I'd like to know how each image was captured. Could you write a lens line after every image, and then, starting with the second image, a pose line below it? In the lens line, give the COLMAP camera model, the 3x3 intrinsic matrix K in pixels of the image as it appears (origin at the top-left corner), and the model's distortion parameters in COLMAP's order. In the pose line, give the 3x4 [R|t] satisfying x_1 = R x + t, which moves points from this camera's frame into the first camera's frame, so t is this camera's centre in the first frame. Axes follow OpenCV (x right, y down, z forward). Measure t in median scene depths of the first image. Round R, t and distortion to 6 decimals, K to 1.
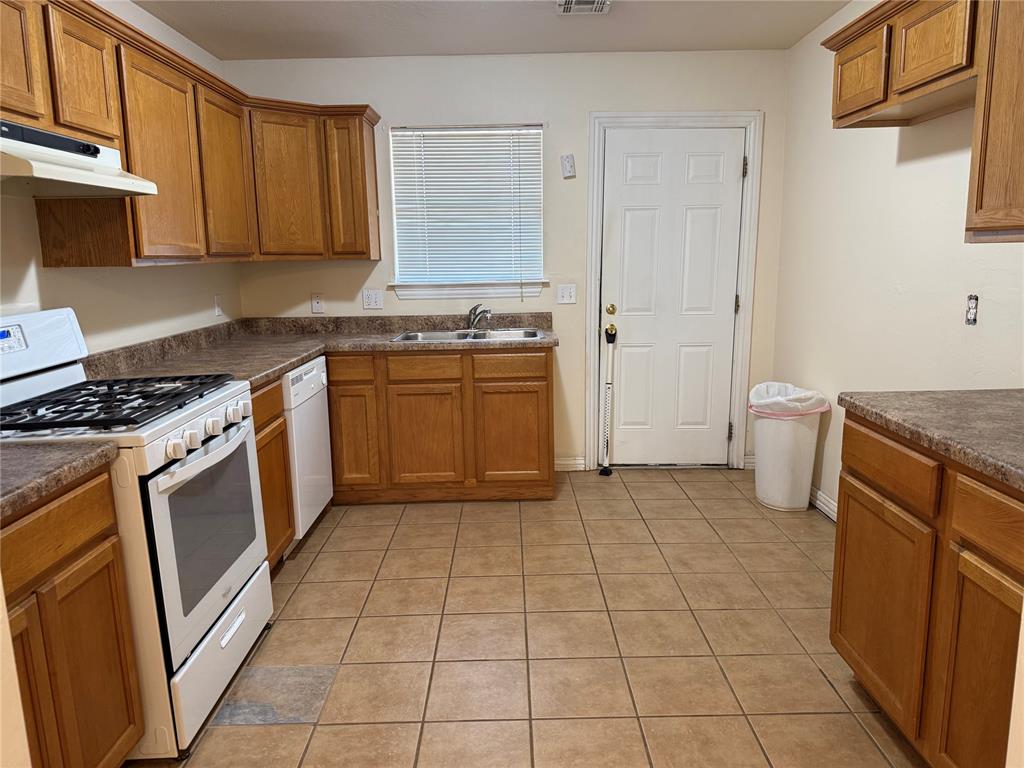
lens RADIAL K [[715.6, 0, 517.4], [0, 715.6, 385.5], [0, 0, 1]] dist [0.096970, -0.130246]
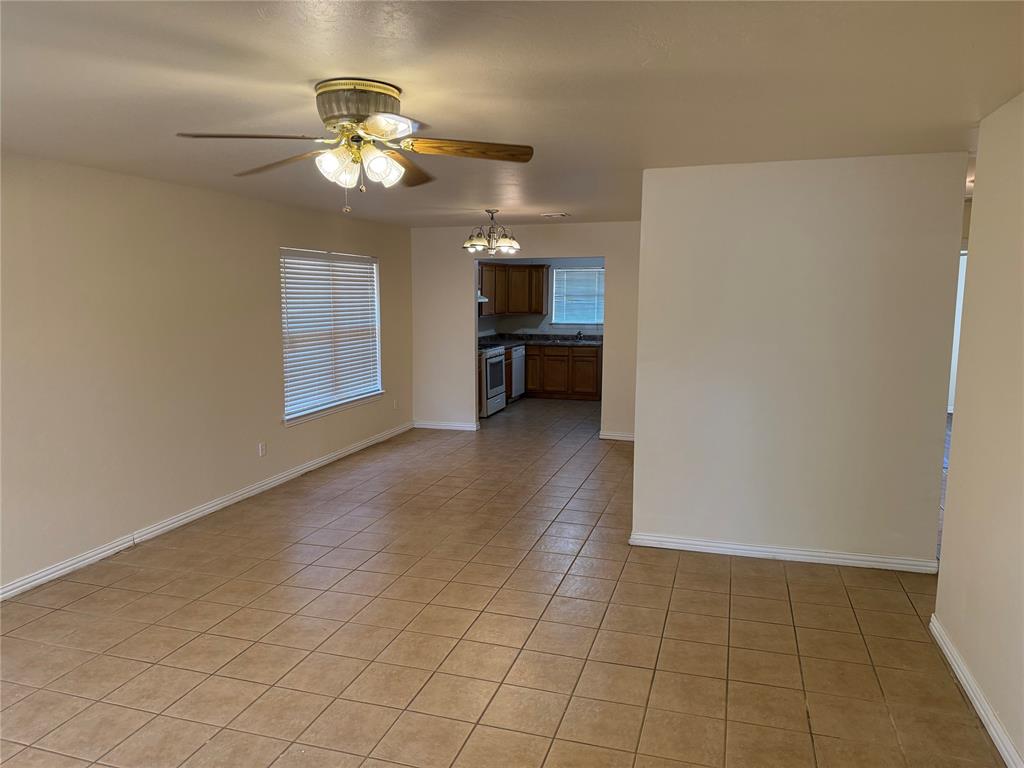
lens RADIAL K [[715.6, 0, 517.4], [0, 715.6, 385.5], [0, 0, 1]] dist [0.096970, -0.130246]
pose [[0.952799, 0.060491, -0.297513, 0.612293], [-0.075276, 0.996420, -0.038478, 0.244656], [0.294121, 0.059058, 0.953942, -1.887622]]
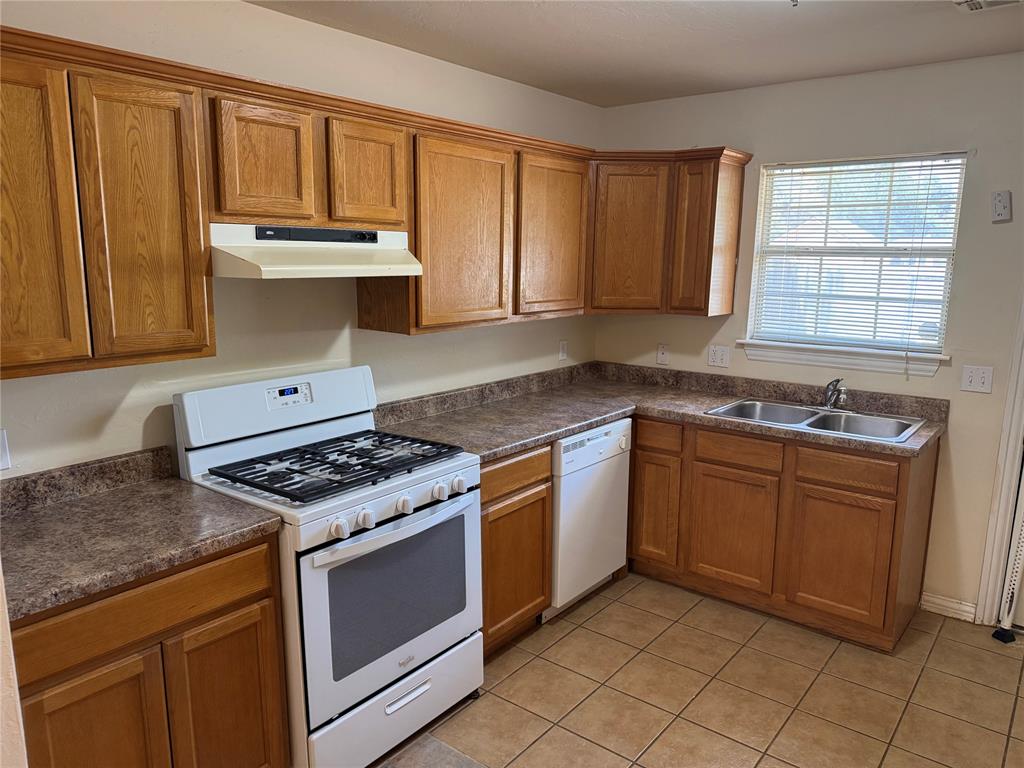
lens RADIAL K [[715.6, 0, 517.4], [0, 715.6, 385.5], [0, 0, 1]] dist [0.096970, -0.130246]
pose [[0.774810, 0.141043, -0.616260, 0.185747], [-0.137670, 0.989045, 0.053272, -0.110411], [0.617022, 0.043565, 0.785739, 0.160279]]
